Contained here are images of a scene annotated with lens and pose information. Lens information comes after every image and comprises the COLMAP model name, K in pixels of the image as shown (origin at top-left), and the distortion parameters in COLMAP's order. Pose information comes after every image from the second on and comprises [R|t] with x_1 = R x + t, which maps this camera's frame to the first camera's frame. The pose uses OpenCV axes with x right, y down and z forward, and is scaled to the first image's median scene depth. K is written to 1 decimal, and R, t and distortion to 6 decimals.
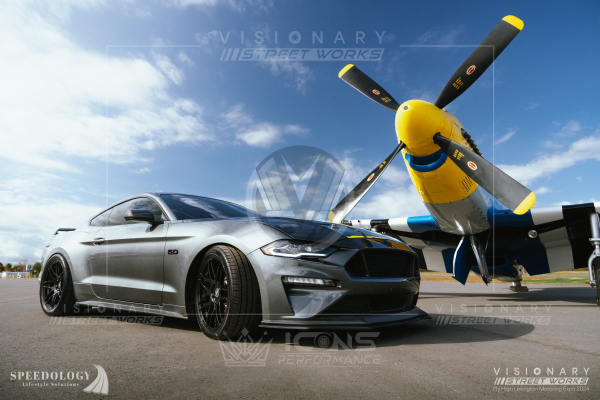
lens RADIAL K [[439.9, 0, 285.5], [0, 439.9, 200.5], [0, 0, 1]] dist [0.001674, -0.004007]
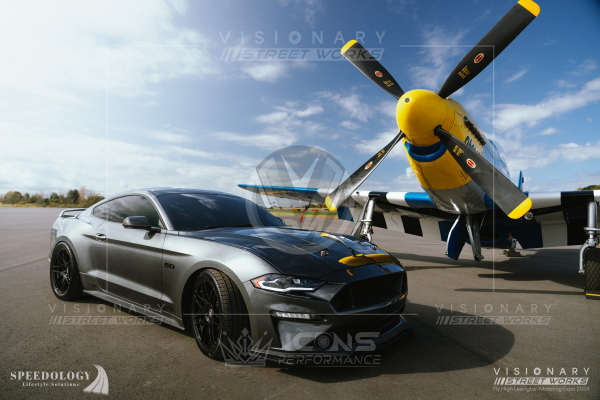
lens RADIAL K [[429.9, 0, 279.1], [0, 429.9, 198.7], [0, 0, 1]] dist [-0.001225, -0.002241]
pose [[0.999501, 0.015553, -0.027487, 0.017692], [-0.010927, 0.986886, 0.161049, -0.126420], [0.029632, -0.160669, 0.986564, 0.019042]]
